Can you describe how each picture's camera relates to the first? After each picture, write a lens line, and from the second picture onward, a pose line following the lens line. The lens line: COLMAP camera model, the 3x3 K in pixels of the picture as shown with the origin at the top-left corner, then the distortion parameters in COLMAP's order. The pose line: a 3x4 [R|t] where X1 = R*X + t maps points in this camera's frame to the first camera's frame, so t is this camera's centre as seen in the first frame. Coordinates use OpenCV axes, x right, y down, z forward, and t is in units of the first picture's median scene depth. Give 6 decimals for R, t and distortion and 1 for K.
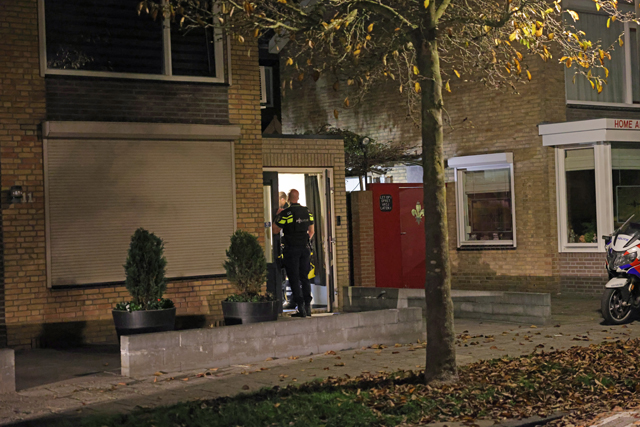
lens RADIAL K [[1263.5, 0, 320.6], [0, 1263.5, 217.7], [0, 0, 1]] dist [0.010212, 0.000000]
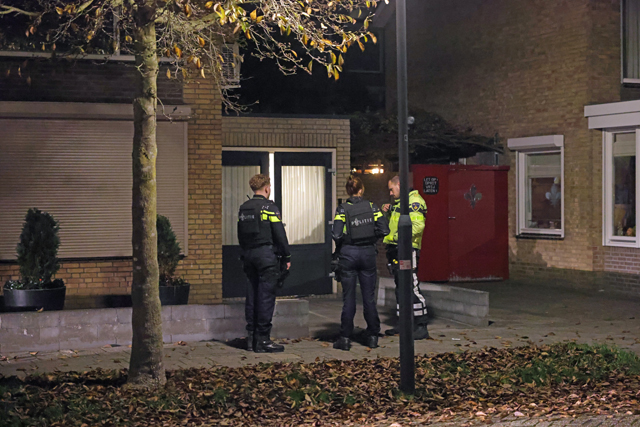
lens RADIAL K [[1263.5, 0, 318.7], [0, 1263.5, 207.6], [0, 0, 1]] dist [0.010212, 0.000000]
pose [[0.958062, 0.034299, -0.284501, 0.309446], [-0.028916, 0.999315, 0.023101, -0.018718], [0.285099, -0.013906, 0.958397, 0.079863]]
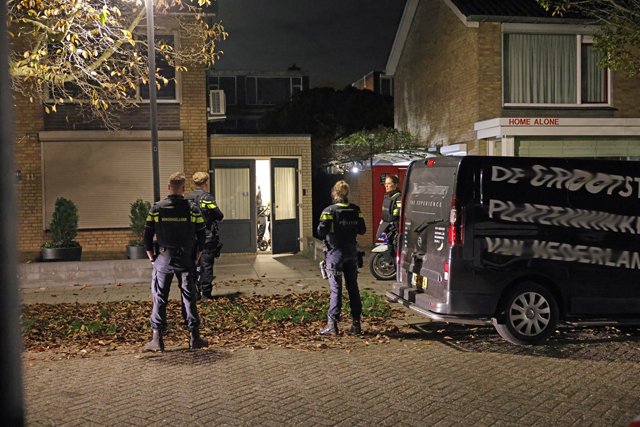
lens RADIAL K [[758.2, 0, 320.6], [0, 758.2, 215.5], [0, 0, 1]] dist [-0.007519, 0.000000]
pose [[0.863837, 0.042173, -0.502004, 0.538353], [-0.014400, 0.998150, 0.059076, -0.026071], [0.503566, -0.043803, 0.862845, 0.278429]]
